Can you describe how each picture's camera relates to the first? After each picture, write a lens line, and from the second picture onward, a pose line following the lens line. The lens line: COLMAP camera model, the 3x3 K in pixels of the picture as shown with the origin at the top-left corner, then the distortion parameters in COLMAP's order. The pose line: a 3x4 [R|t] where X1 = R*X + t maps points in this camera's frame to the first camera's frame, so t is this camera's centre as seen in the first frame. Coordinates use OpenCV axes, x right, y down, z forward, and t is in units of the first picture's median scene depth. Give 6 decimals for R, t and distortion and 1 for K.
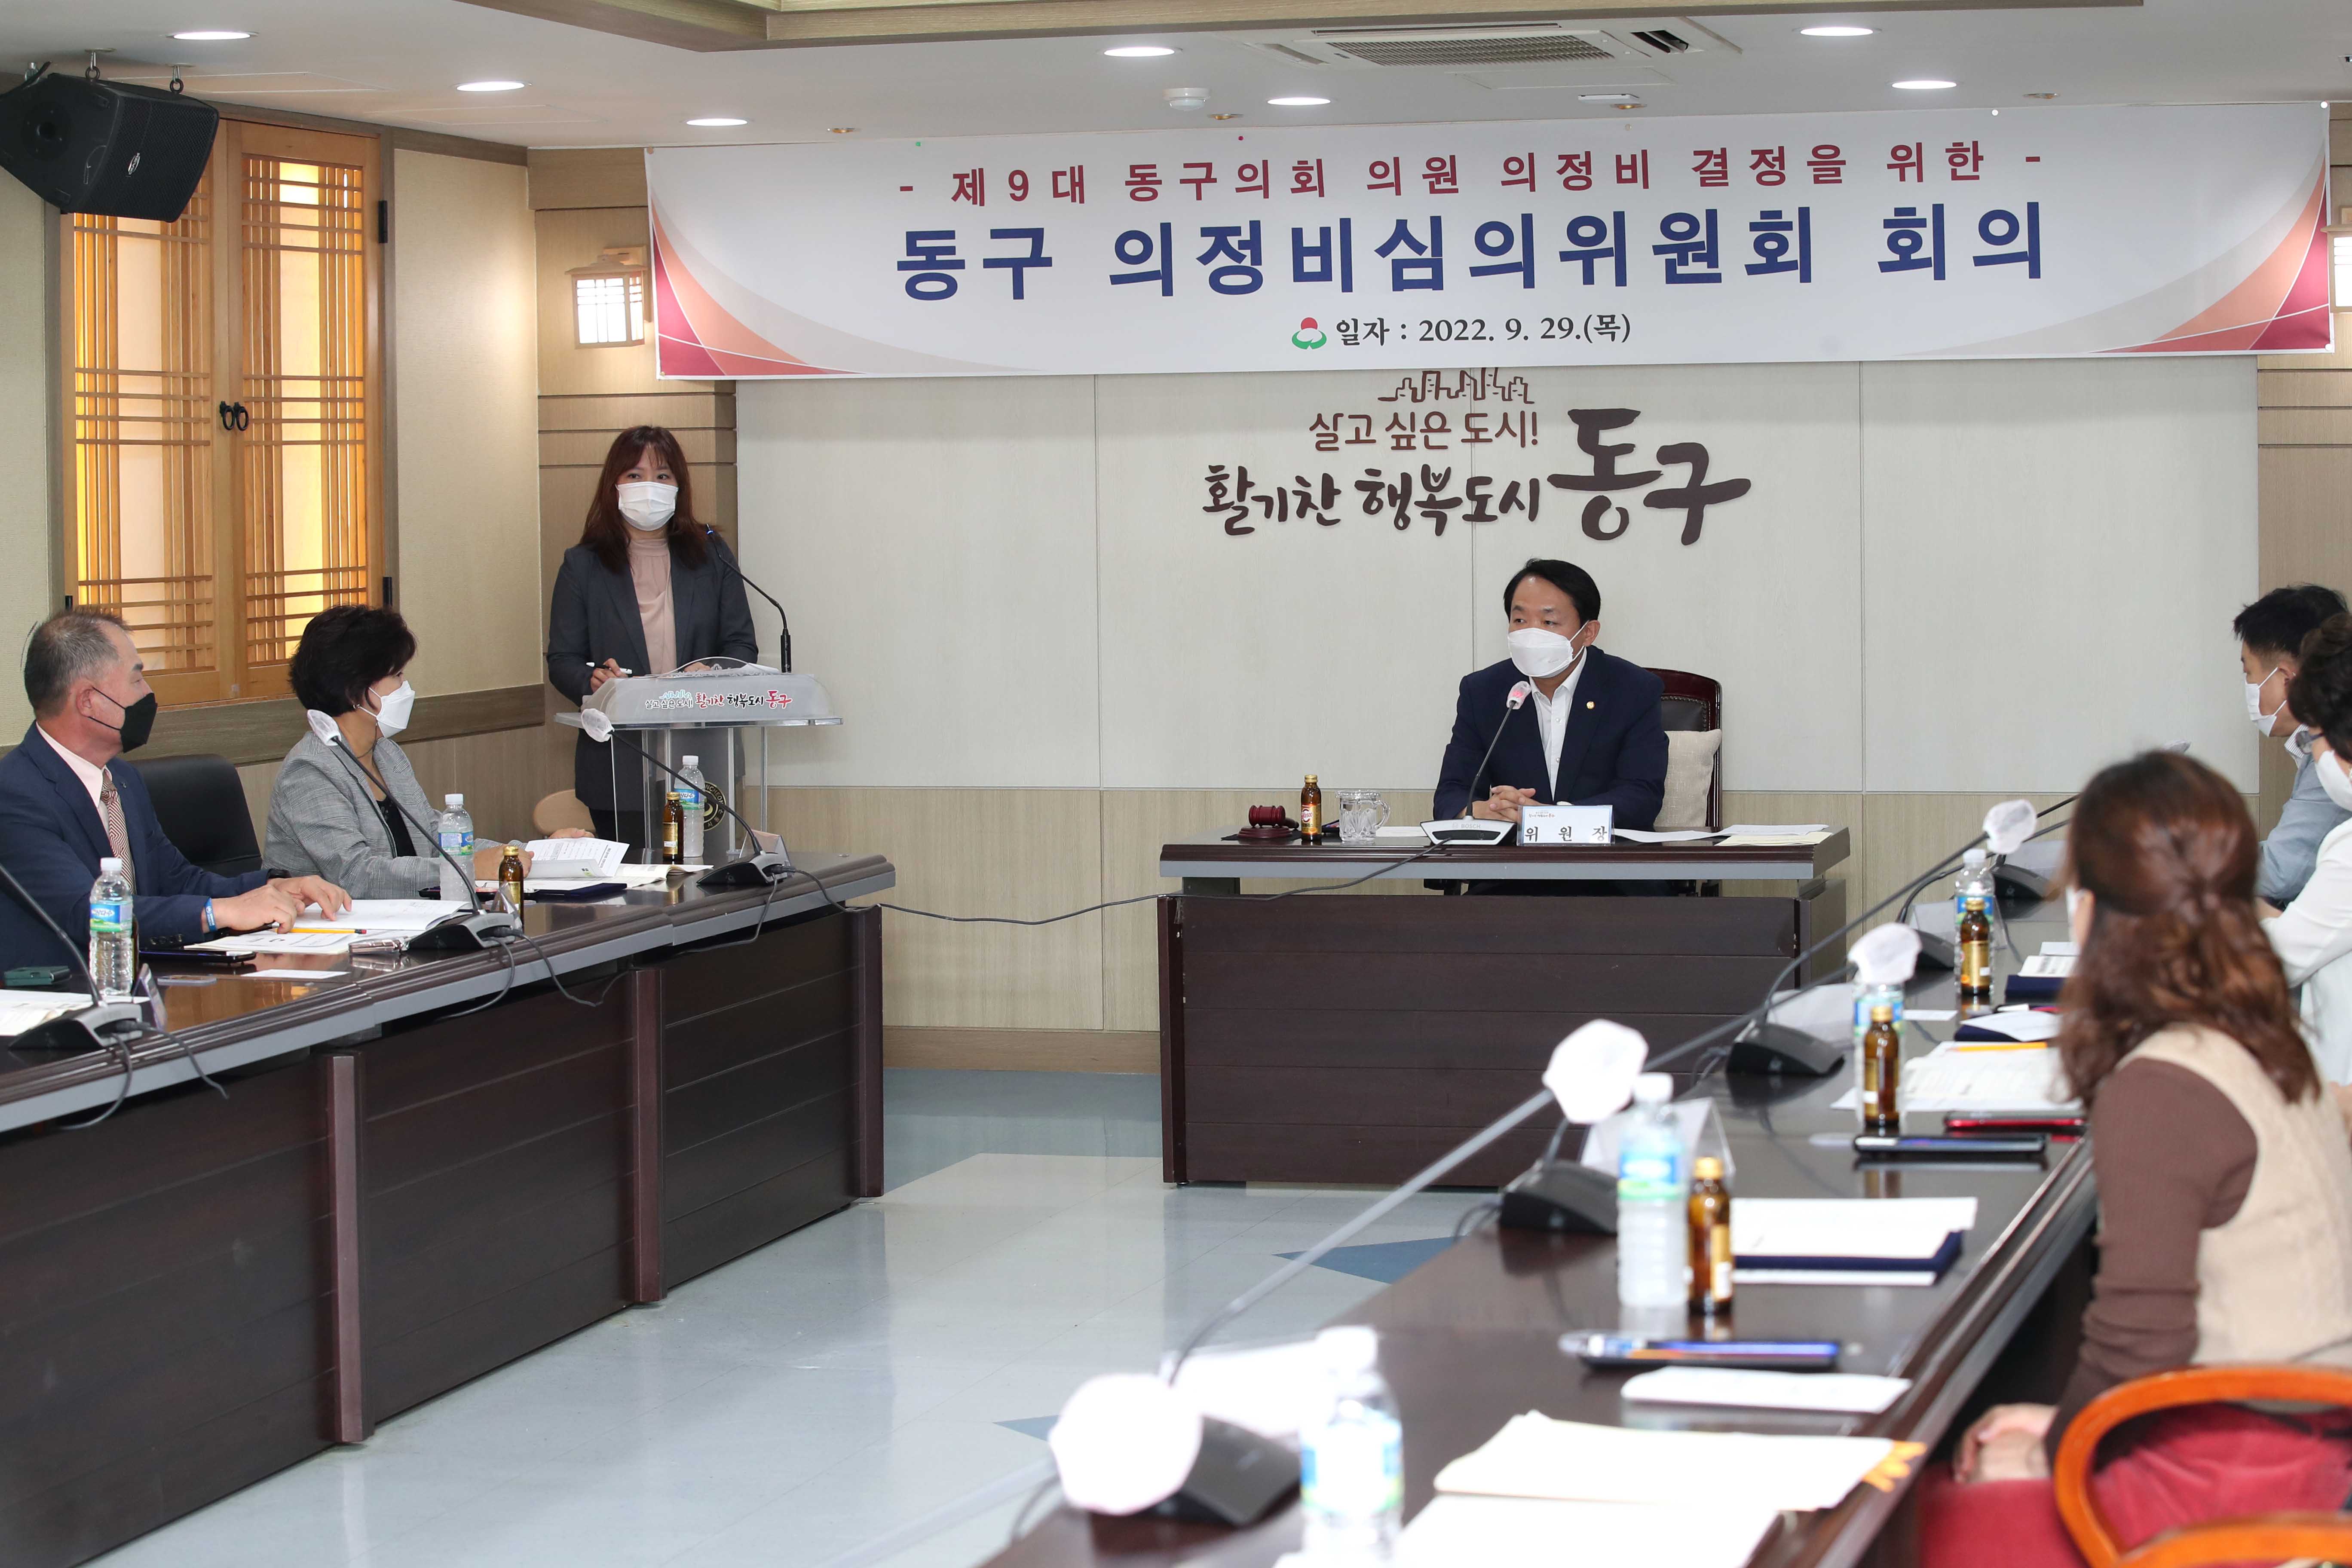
lens RADIAL K [[5005.8, 0, 1177.8], [0, 5005.8, 871.5], [0, 0, 1]] dist [-0.287877, 0.115164]
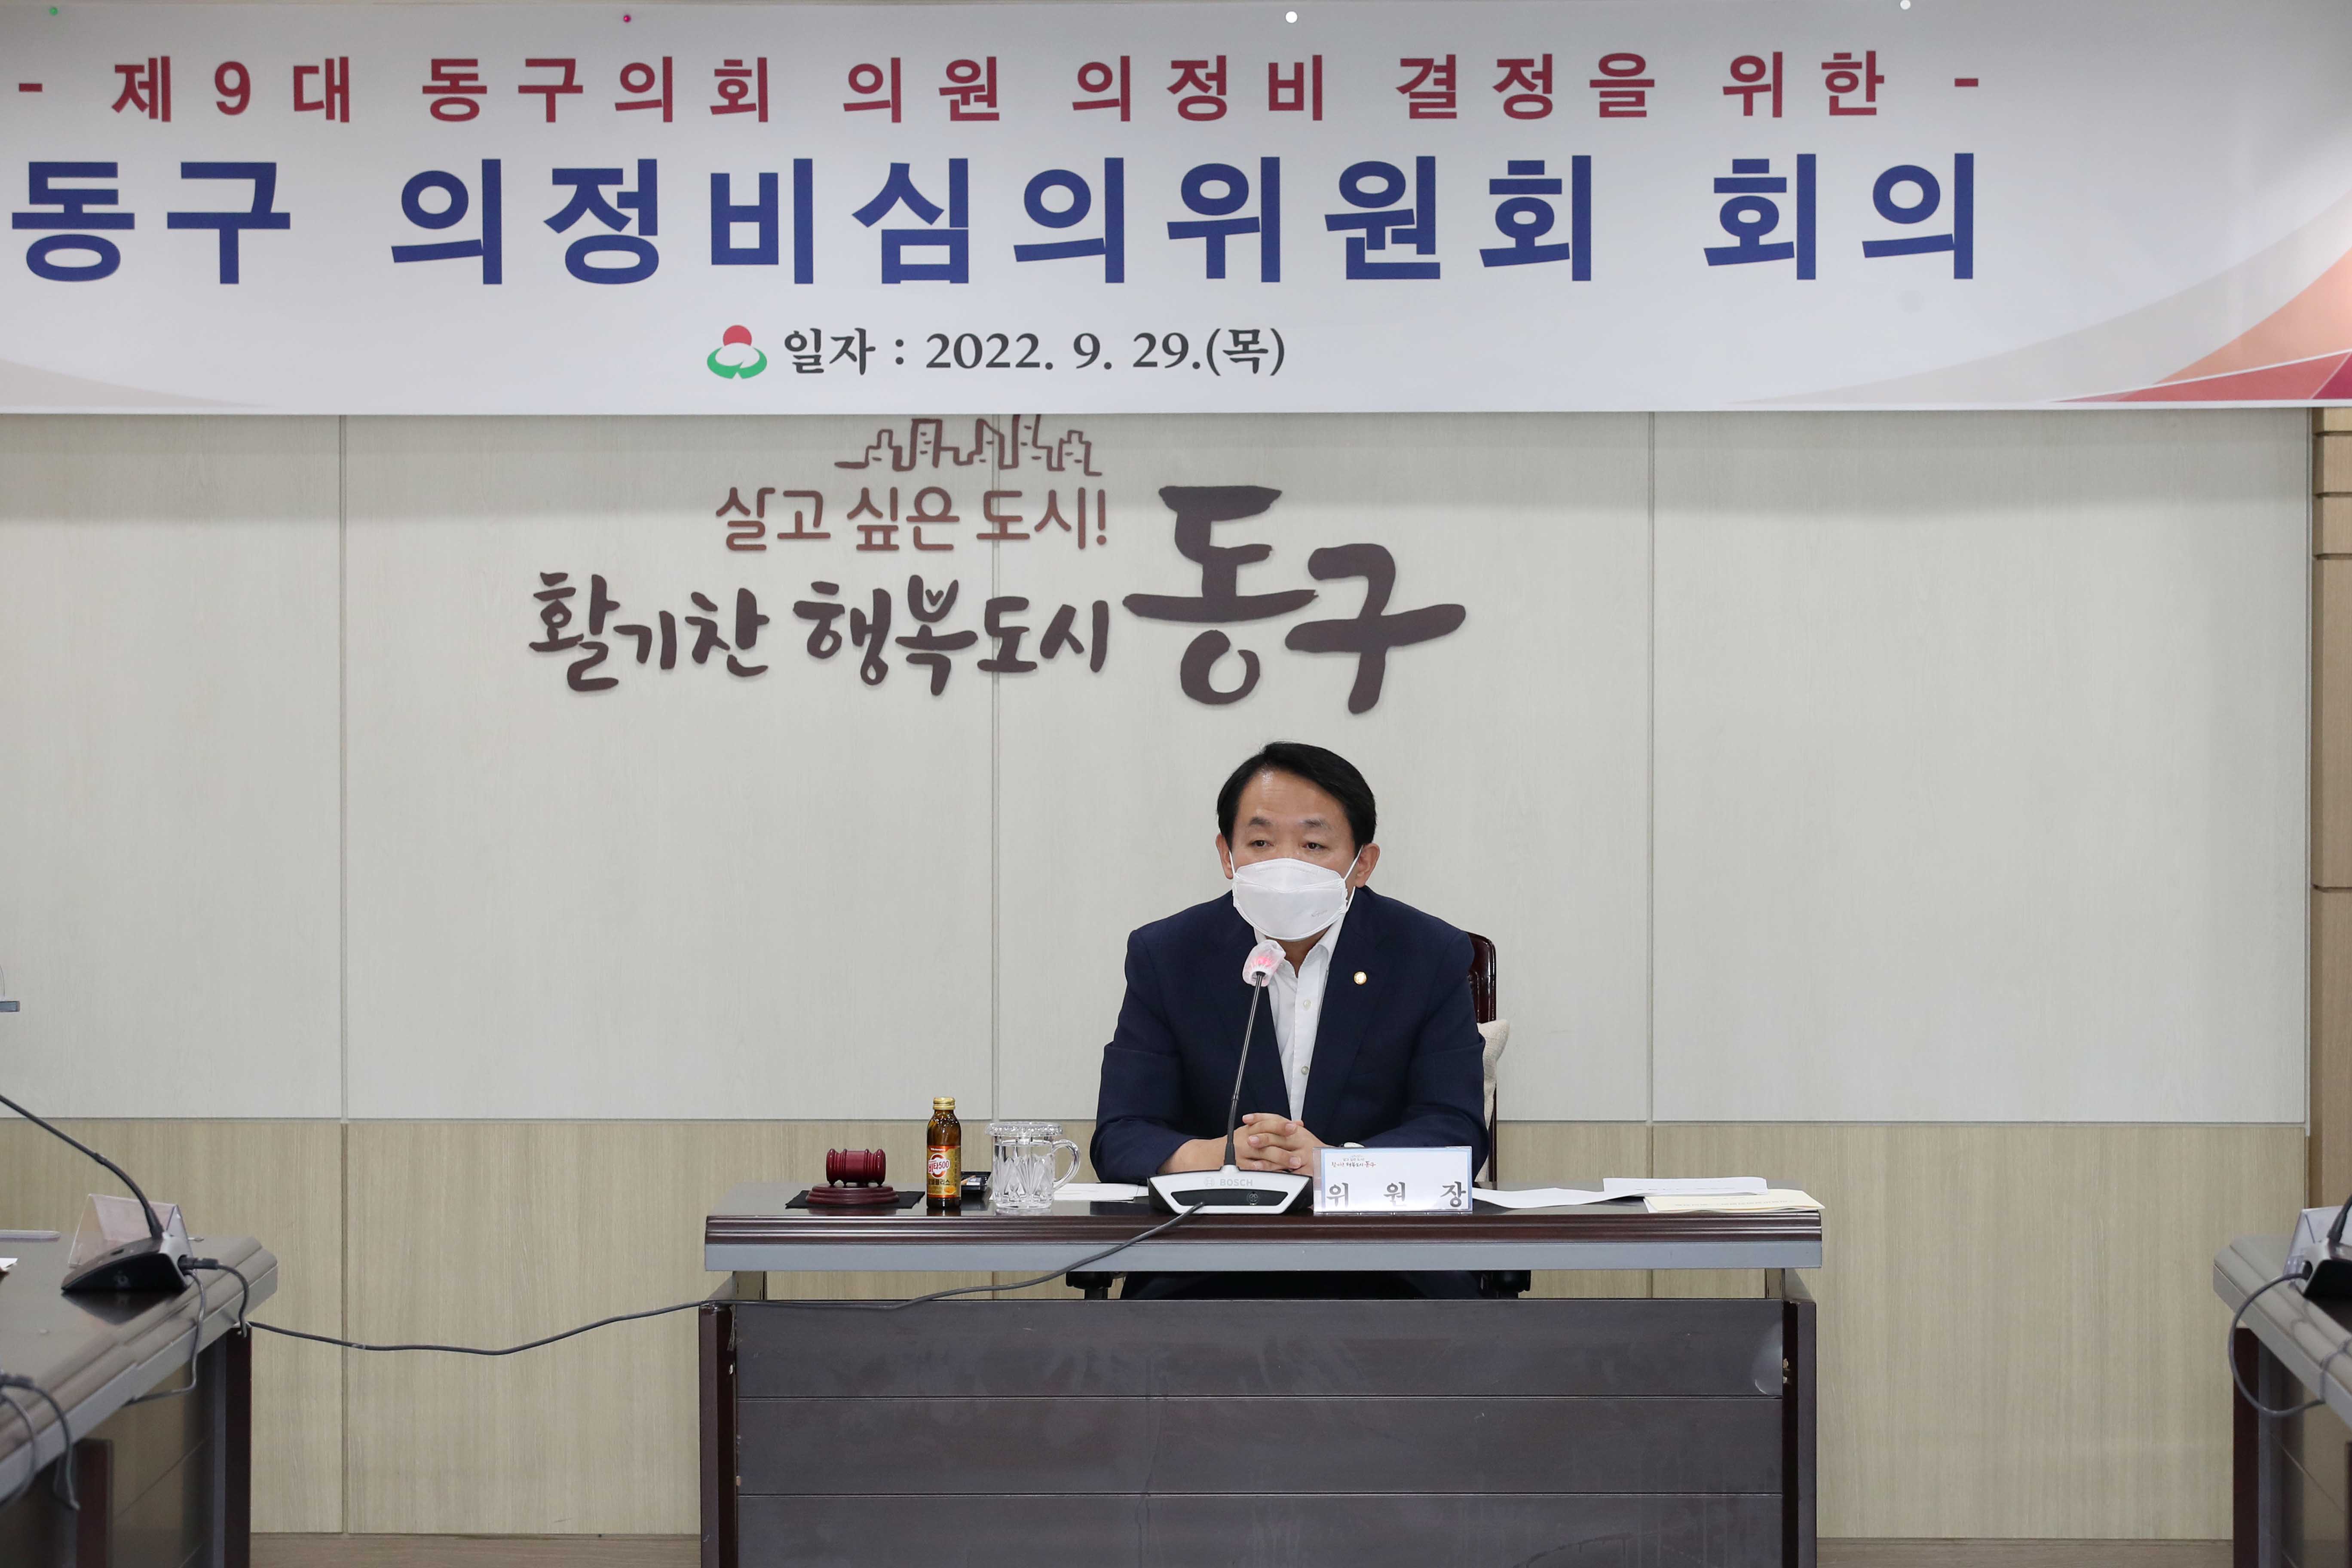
lens RADIAL K [[8103.5, 0, 1177.2], [0, 8103.5, 917.8], [0, 0, 1]] dist [-0.091257, 2.488422]
pose [[0.968793, 0.003178, 0.247849, -0.162127], [0.006850, 0.999193, -0.039587, -0.002099], [-0.247775, 0.040049, 0.967990, 0.056832]]
